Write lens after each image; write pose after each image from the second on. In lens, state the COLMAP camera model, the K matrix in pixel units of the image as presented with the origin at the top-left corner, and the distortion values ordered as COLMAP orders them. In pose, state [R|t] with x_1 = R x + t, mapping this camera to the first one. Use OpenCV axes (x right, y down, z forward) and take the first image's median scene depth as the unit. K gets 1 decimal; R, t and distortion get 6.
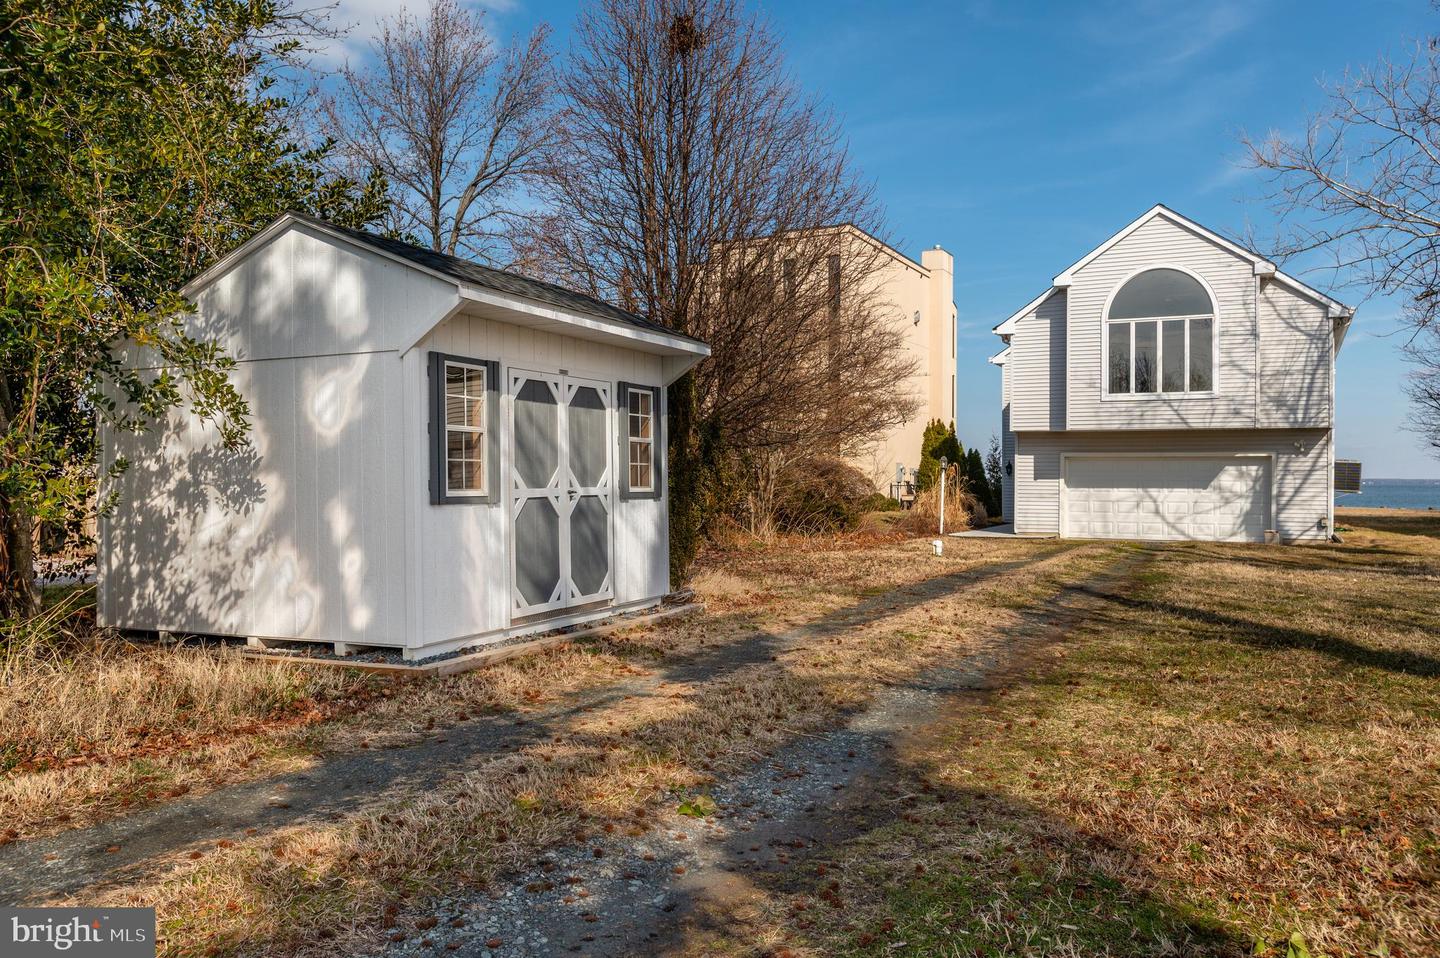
lens RADIAL K [[1155.4, 0, 721.1], [0, 1155.4, 479.8], [0, 0, 1]] dist [-0.003577, -0.001211]
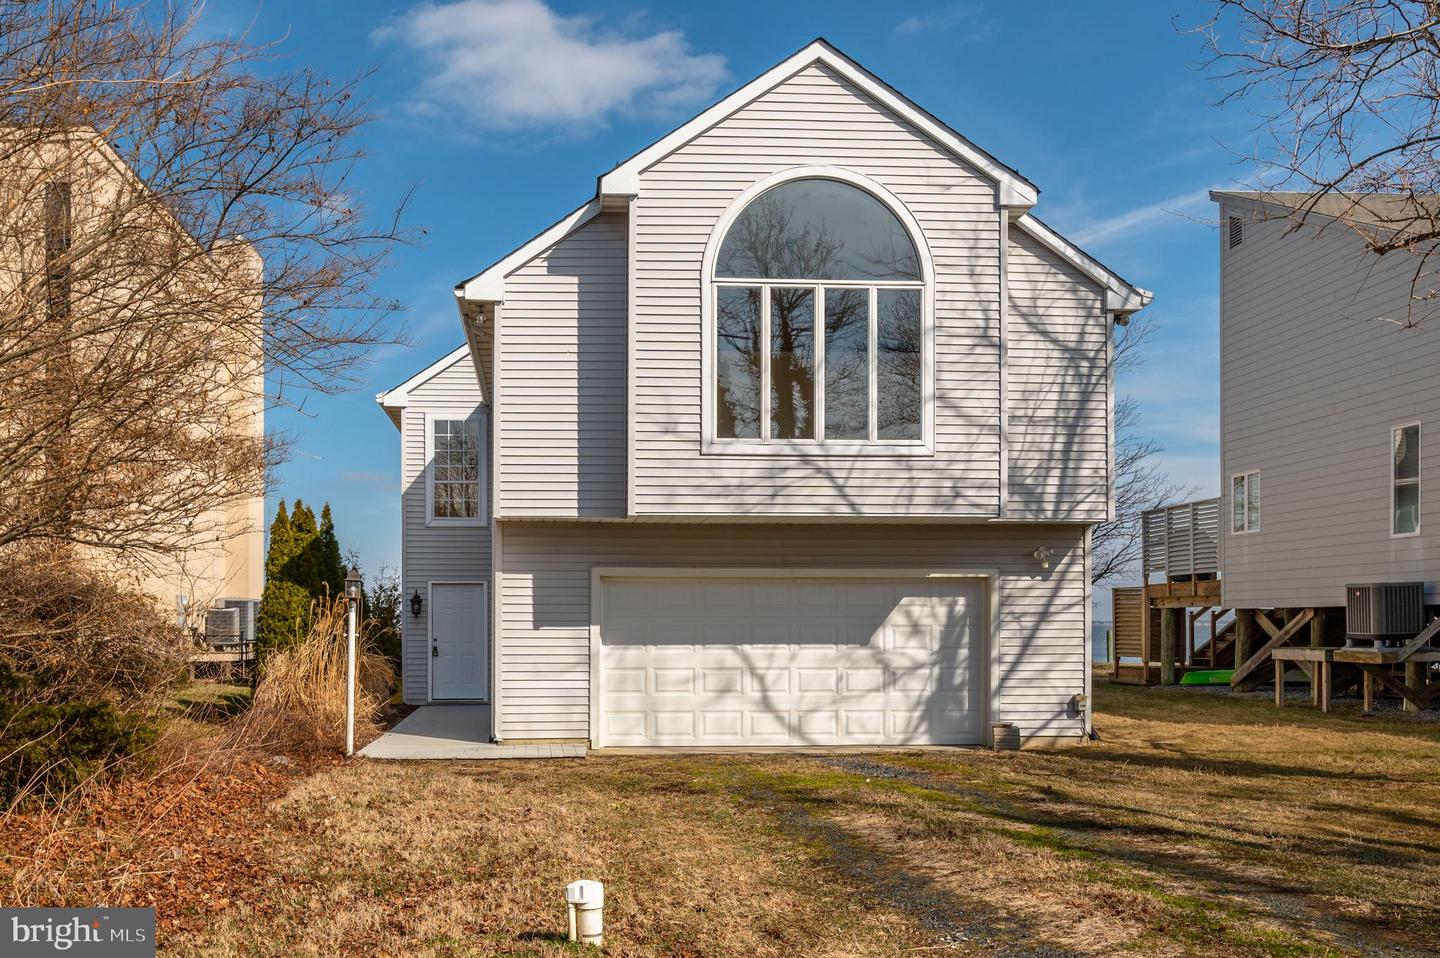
lens RADIAL K [[1363.1, 0, 719.9], [0, 1363.1, 481.3], [0, 0, 1]] dist [-0.017651, 0.000000]
pose [[0.864954, 0.038451, 0.500376, 0.068436], [0.007687, 0.995928, -0.089820, -0.009266], [-0.501792, 0.081536, 0.861137, 0.537308]]
